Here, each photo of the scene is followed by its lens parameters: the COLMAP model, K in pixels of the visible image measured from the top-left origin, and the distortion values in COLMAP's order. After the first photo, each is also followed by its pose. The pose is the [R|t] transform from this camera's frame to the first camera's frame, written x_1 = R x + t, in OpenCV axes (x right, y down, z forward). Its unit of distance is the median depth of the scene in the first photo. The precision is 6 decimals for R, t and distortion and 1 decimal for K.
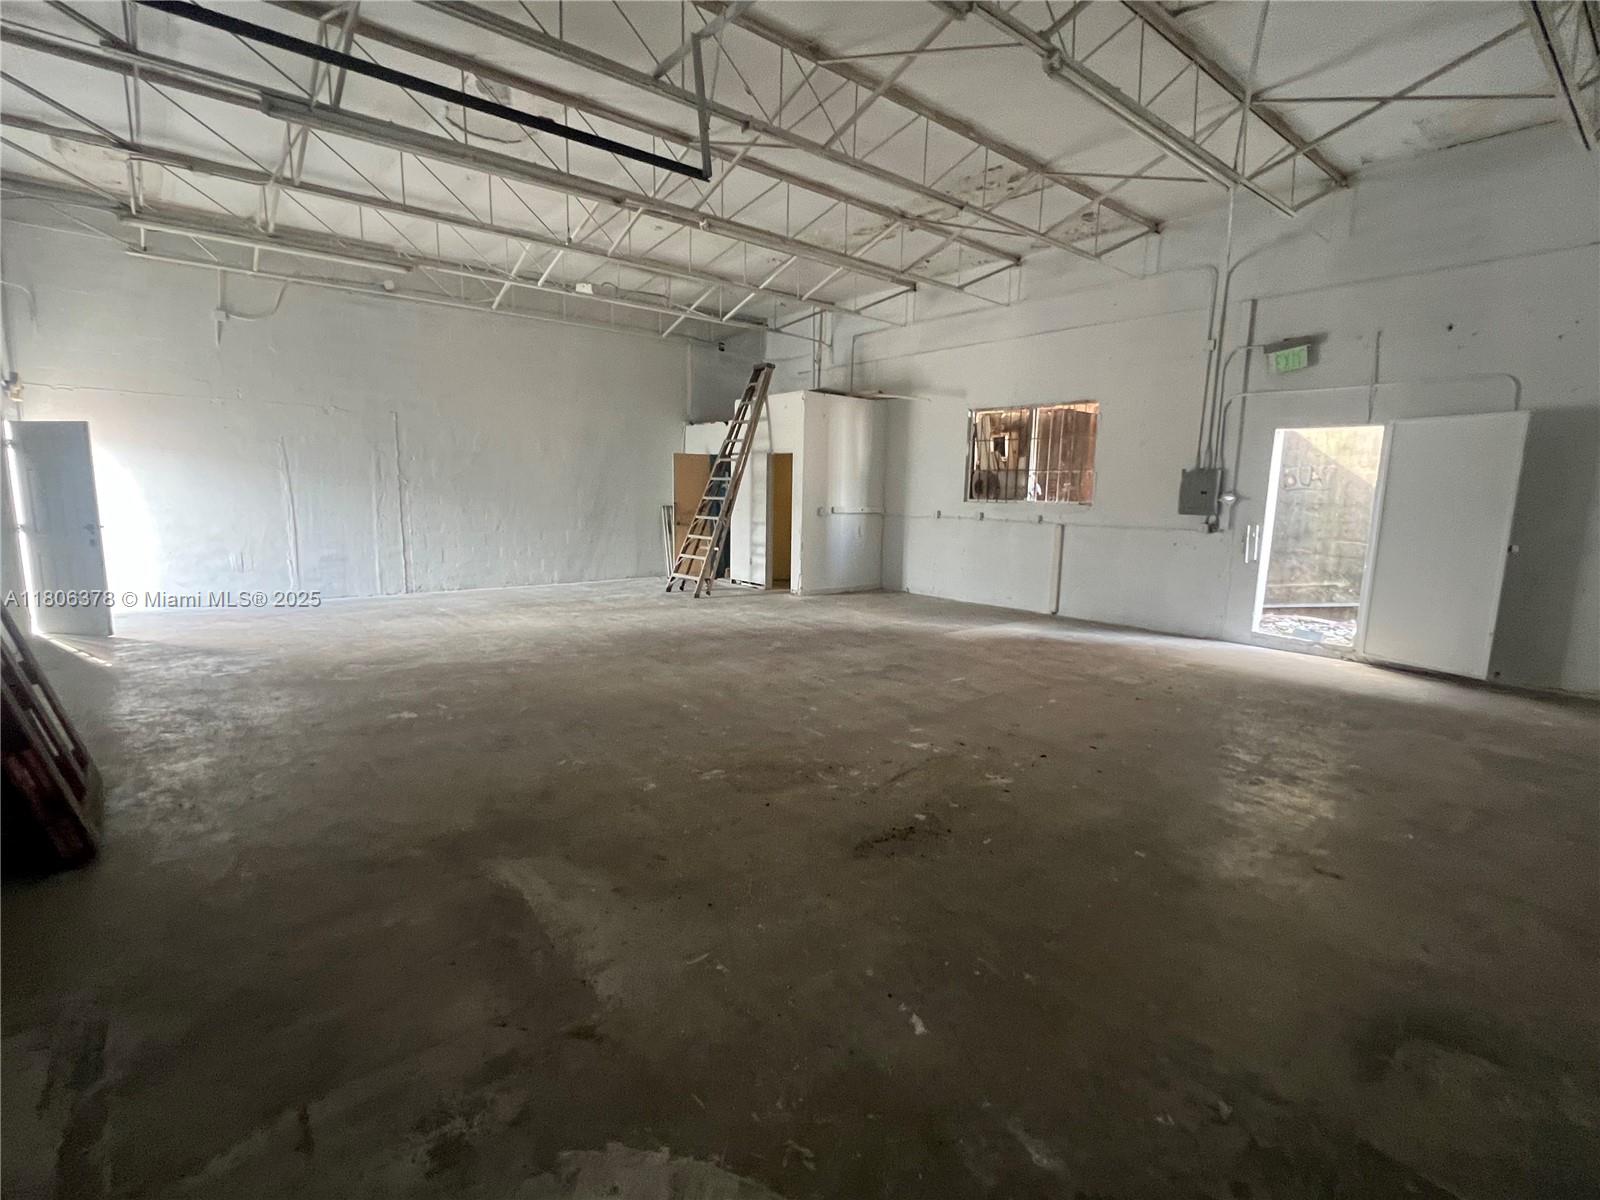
lens RADIAL K [[762.4, 0, 806.1], [0, 762.4, 610.1], [0, 0, 1]] dist [-0.001373, -0.000198]
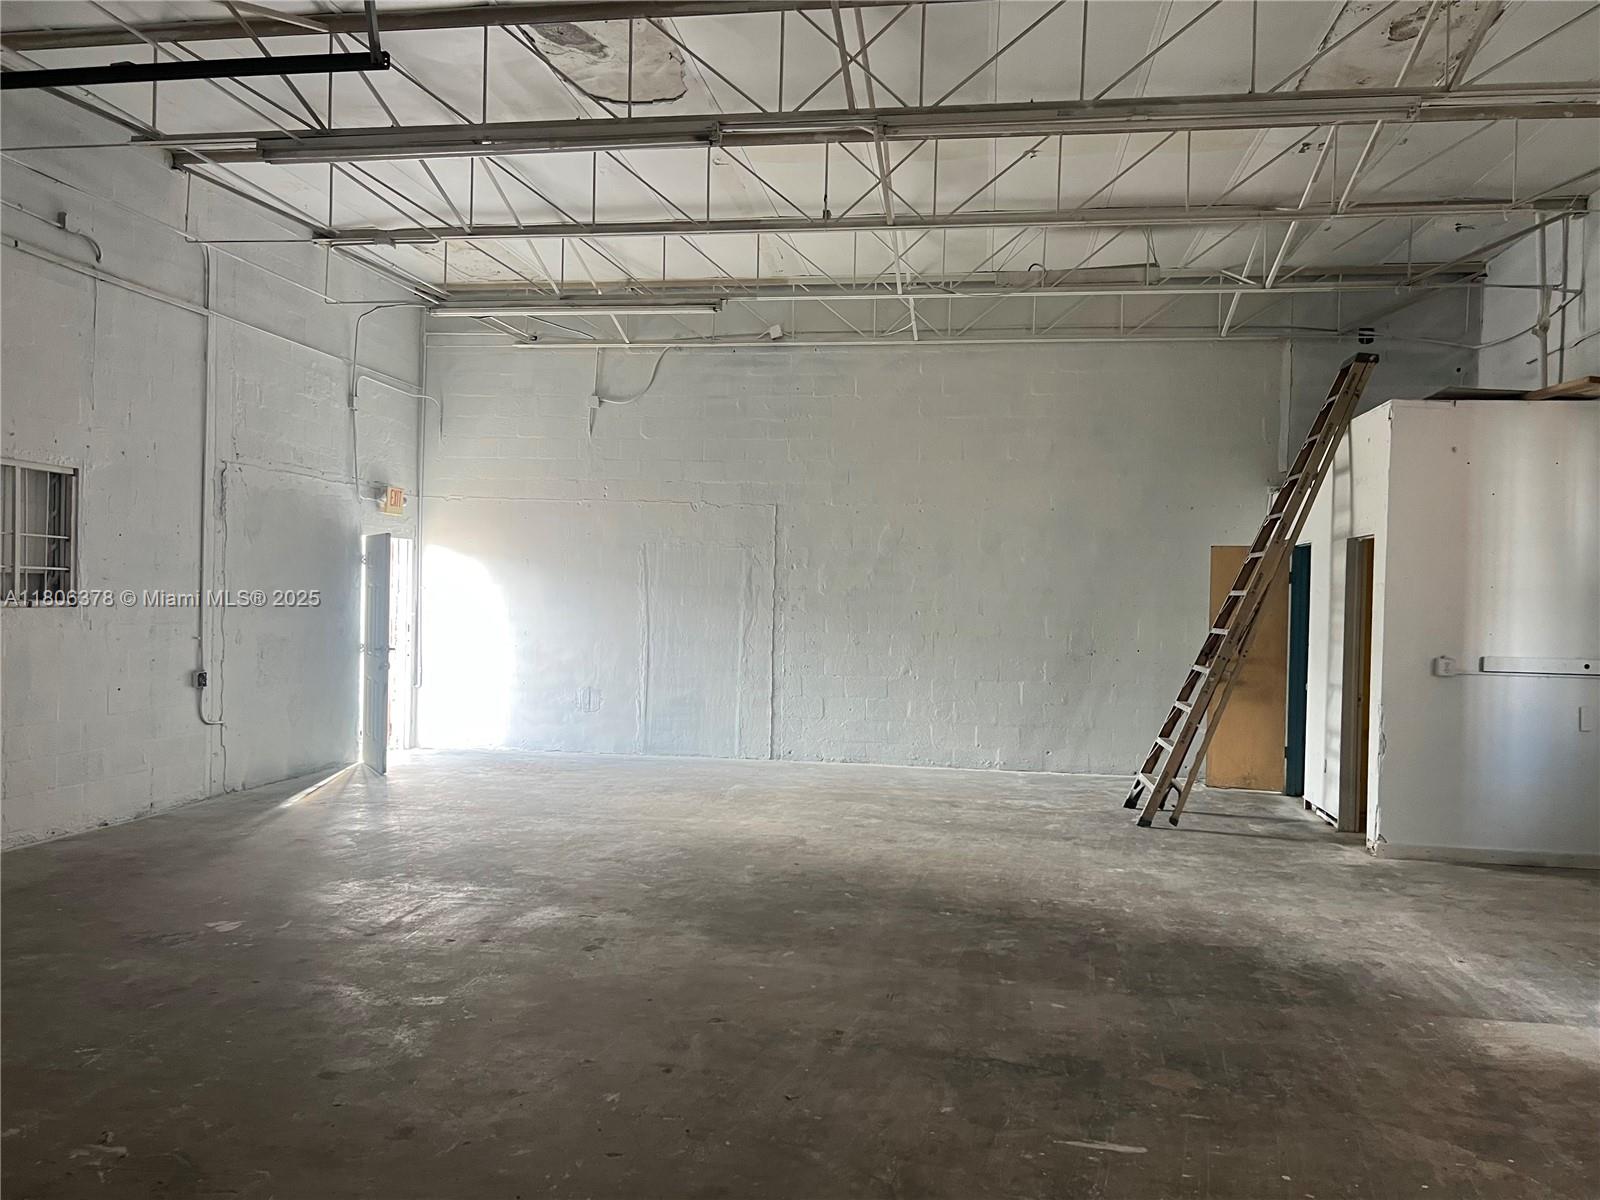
lens RADIAL K [[1204.9, 0, 807.5], [0, 1204.9, 622.4], [0, 0, 1]] dist [0.049810, -0.055052]
pose [[0.662378, 0.013285, -0.749052, 0.378410], [-0.125173, 0.987750, -0.093170, -0.057361], [0.738639, 0.155475, 0.655927, 0.353210]]
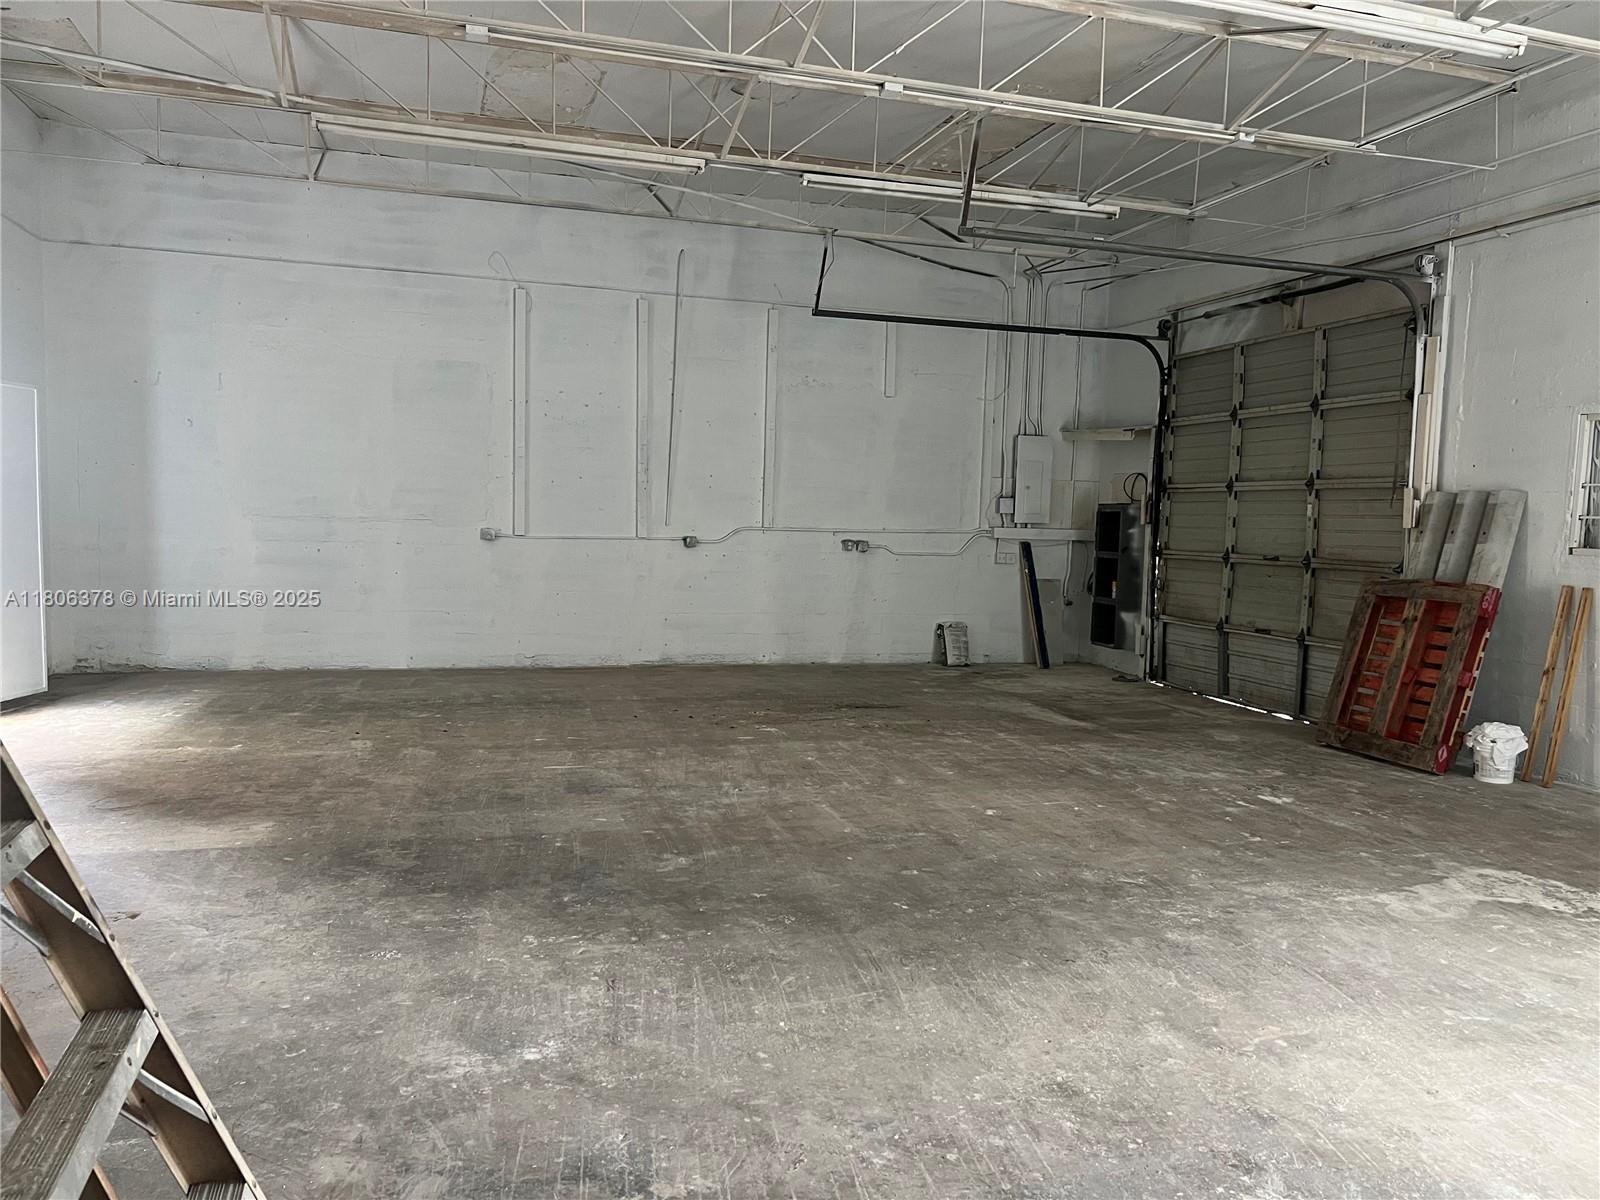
lens RADIAL K [[1204.9, 0, 812.5], [0, 1204.9, 610.7], [0, 0, 1]] dist [0.049810, -0.055052]
pose [[-0.918193, -0.080155, 0.387940, -0.322902], [0.013934, 0.972173, 0.233848, -0.226107], [-0.395889, 0.220123, -0.891525, 1.362846]]
